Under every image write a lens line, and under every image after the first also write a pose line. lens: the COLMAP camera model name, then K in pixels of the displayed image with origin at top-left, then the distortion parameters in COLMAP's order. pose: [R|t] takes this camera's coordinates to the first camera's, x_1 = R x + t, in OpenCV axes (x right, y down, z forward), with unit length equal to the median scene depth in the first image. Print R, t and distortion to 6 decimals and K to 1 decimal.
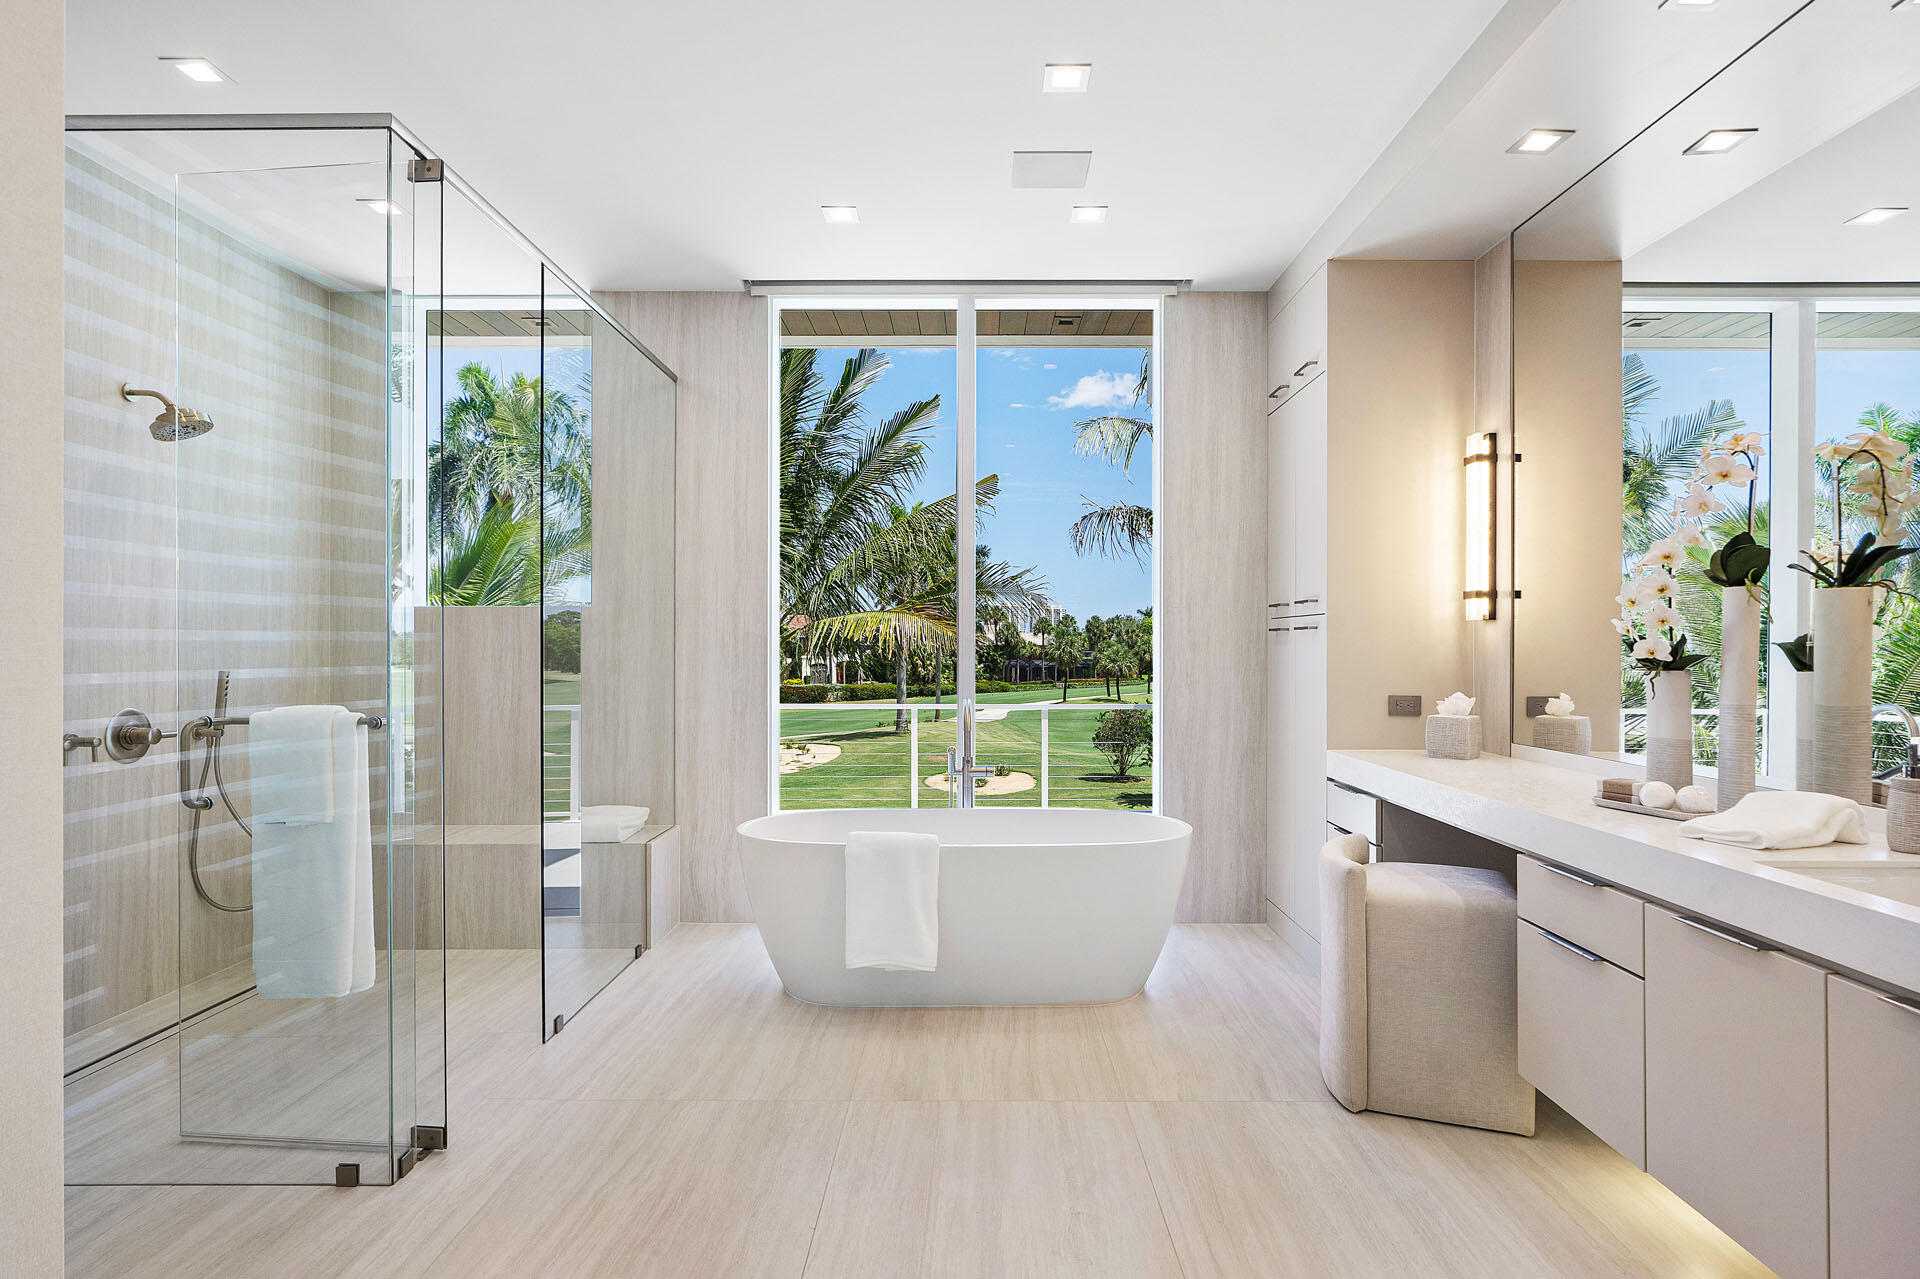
lens RADIAL K [[1022.8, 0, 991.2], [0, 1022.8, 649.1], [0, 0, 1]] dist [-0.013770, -0.000330]
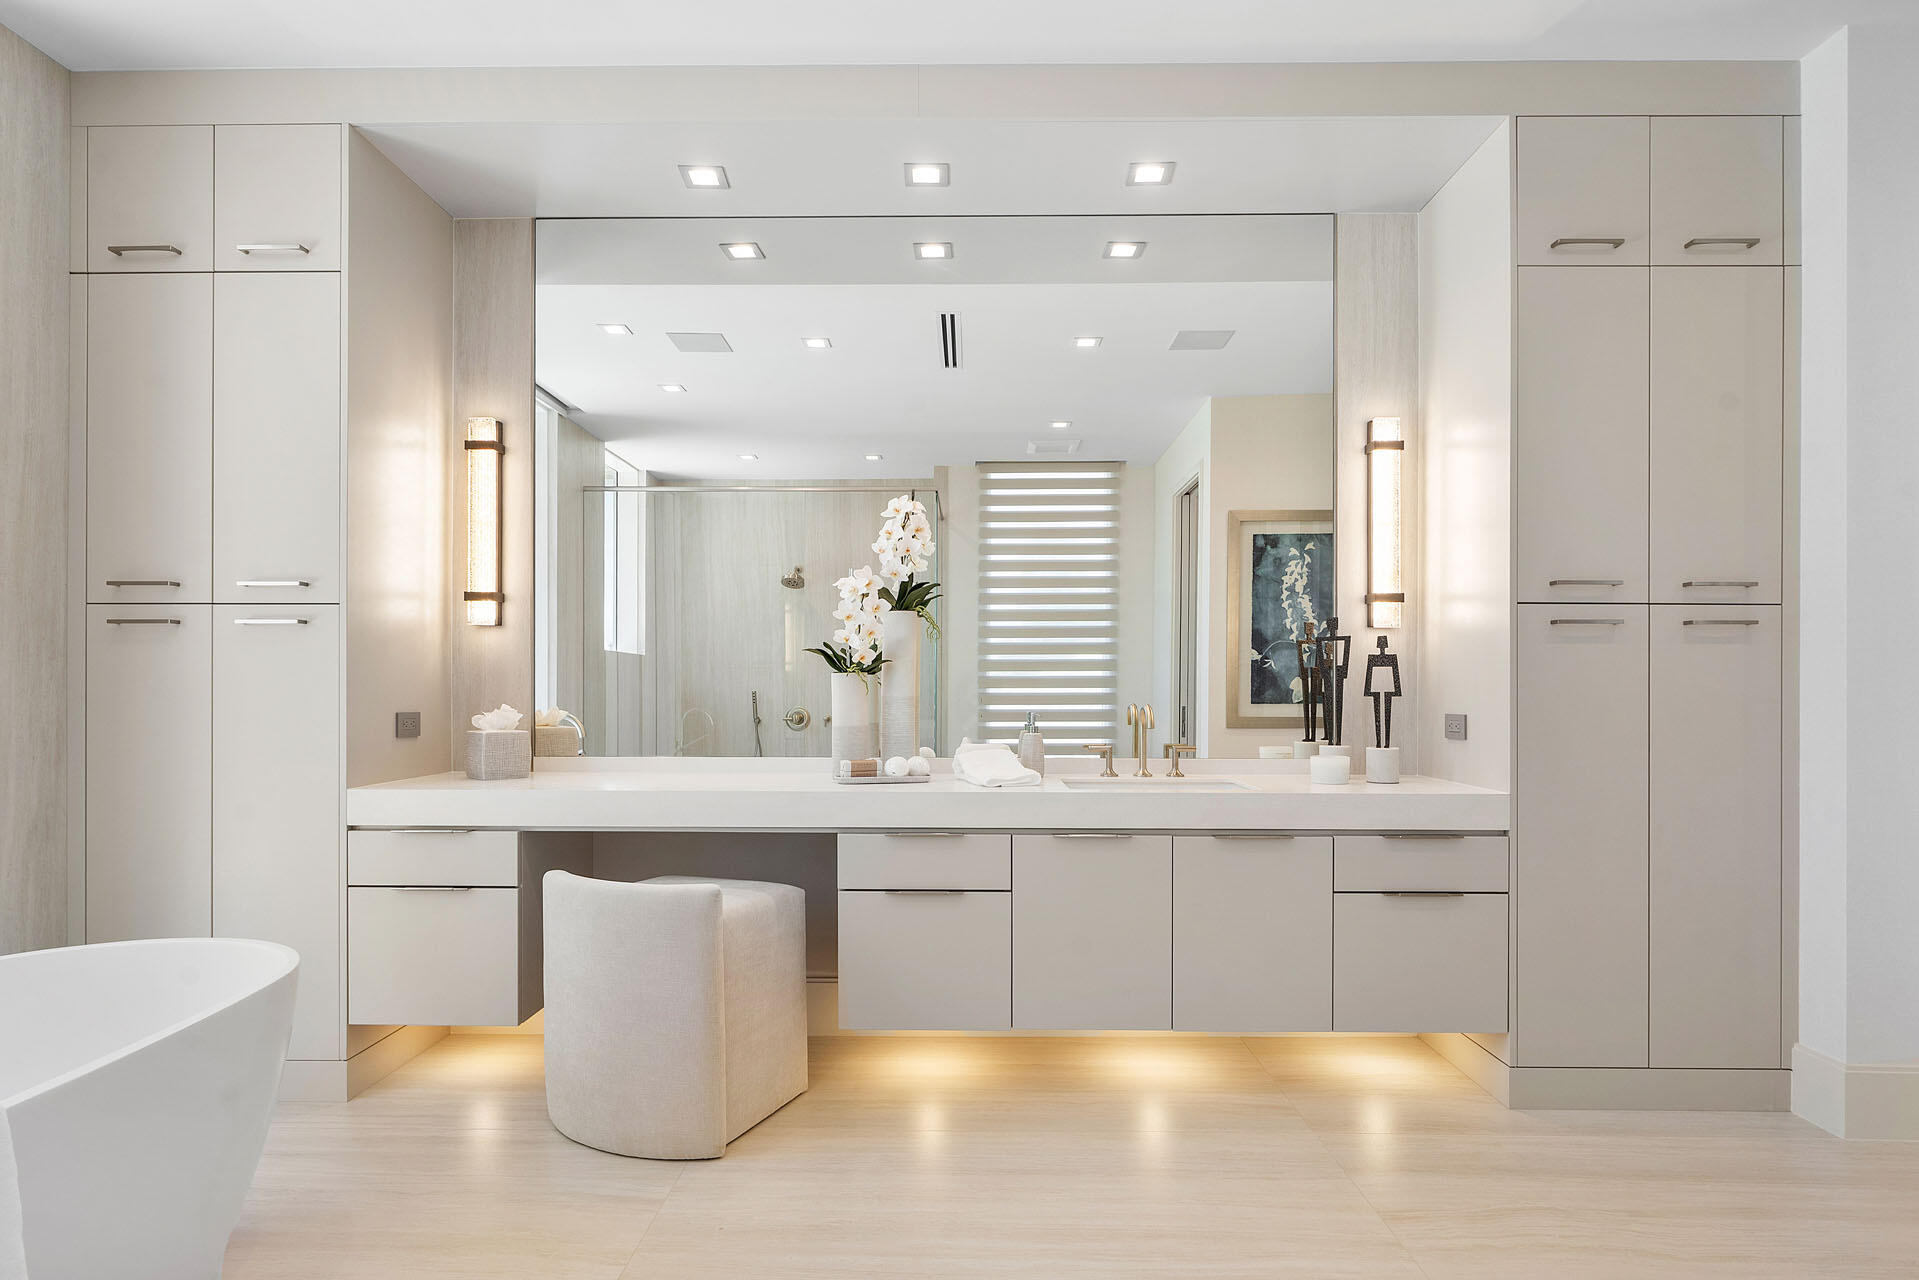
lens RADIAL K [[984.6, 0, 959.0], [0, 984.6, 681.4], [0, 0, 1]] dist [0.000384, -0.000085]
pose [[0.034039, 0.003059, 0.999416, -0.317772], [0.000072, 0.999995, -0.003063, 0.020313], [-0.999421, 0.000176, 0.034038, 0.467104]]
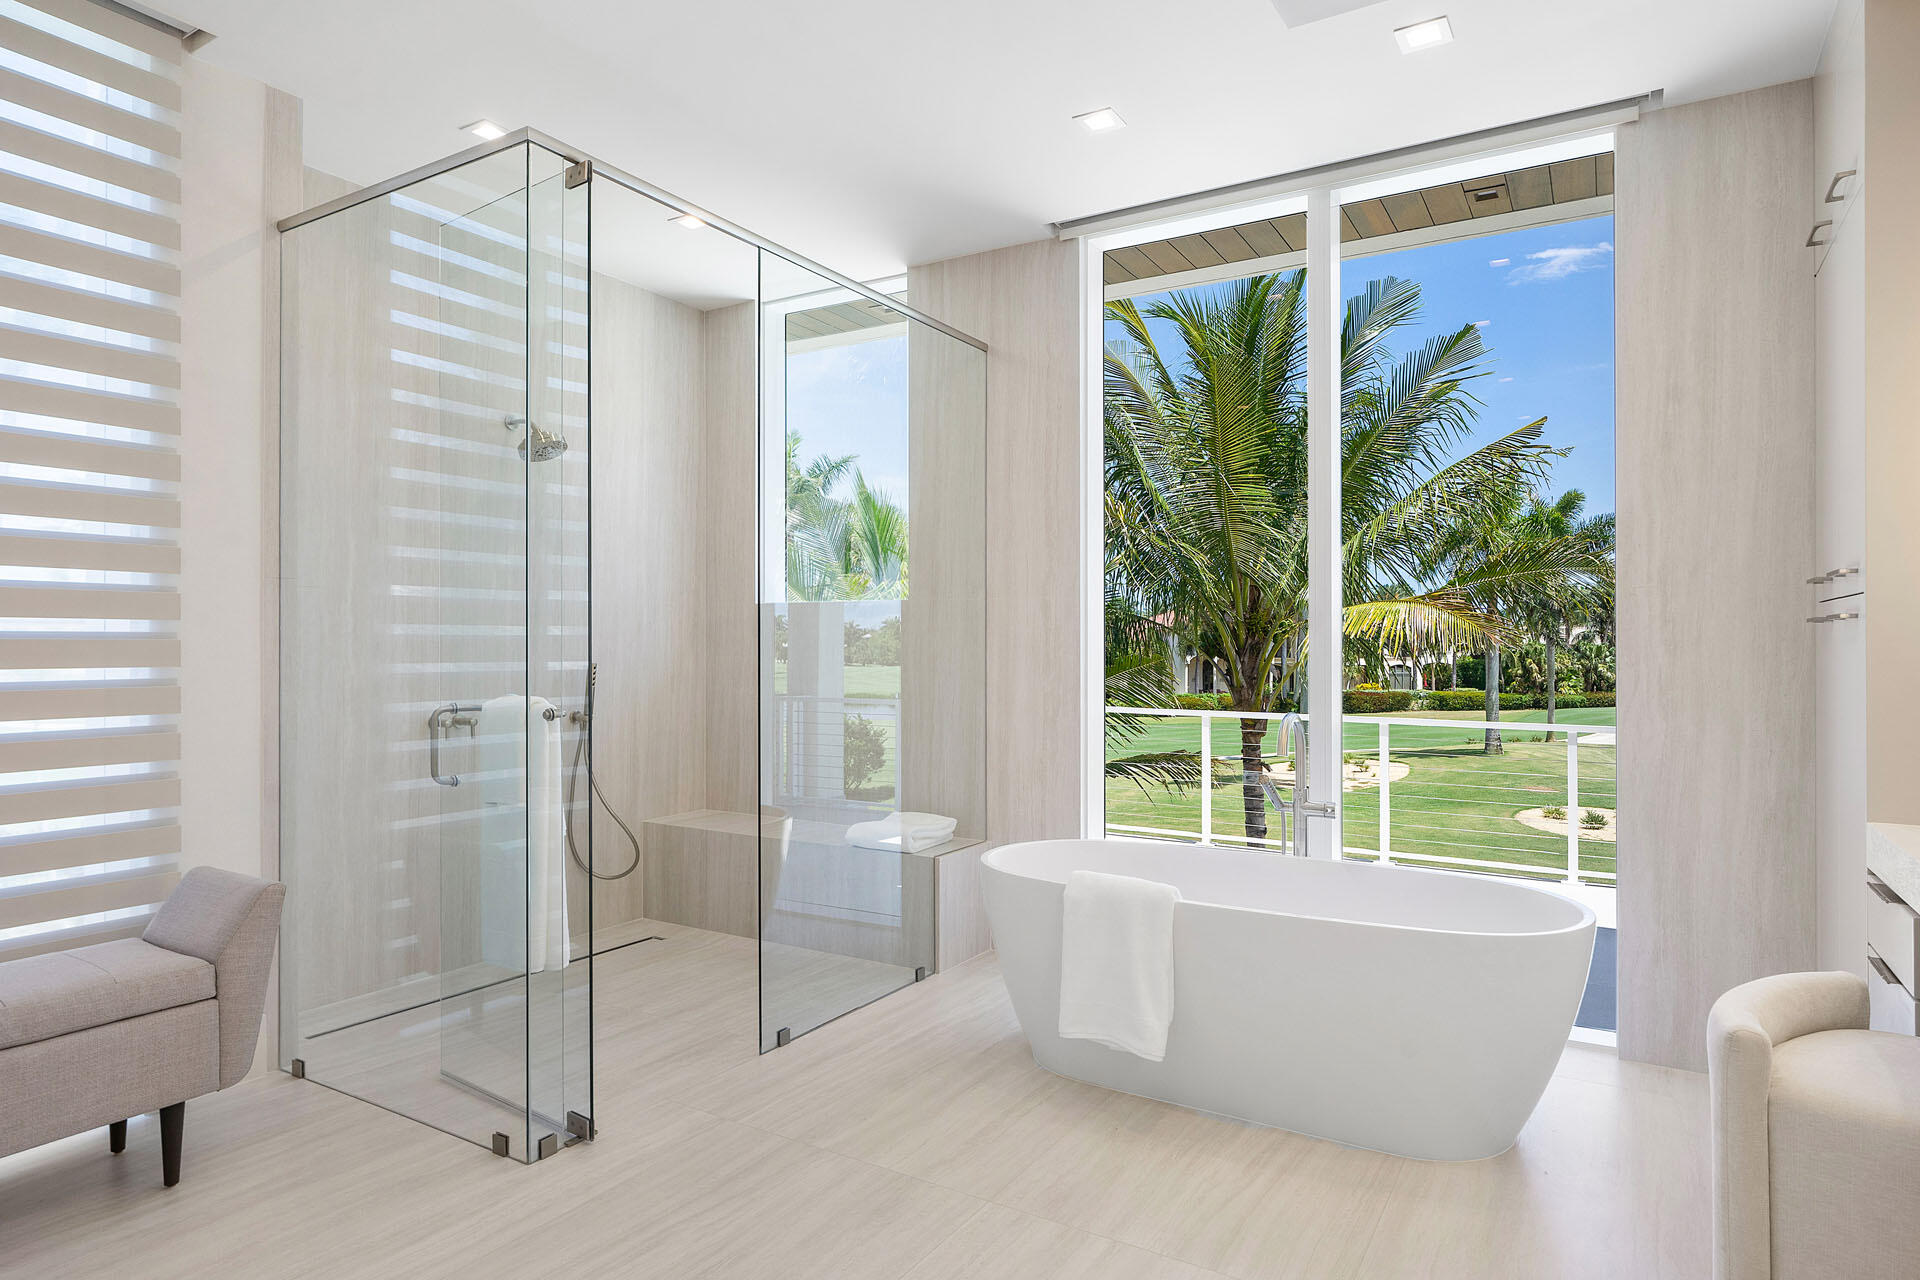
lens RADIAL K [[1122.2, 0, 960.0], [0, 1122.2, 640.0], [0, 0, 1]] dist [-0.006451, 0.000101]
pose [[0.839276, 0.002062, -0.543701, 0.216850], [-0.005790, 0.999970, -0.005144, -0.000206], [0.543674, 0.007465, 0.839263, 0.154109]]
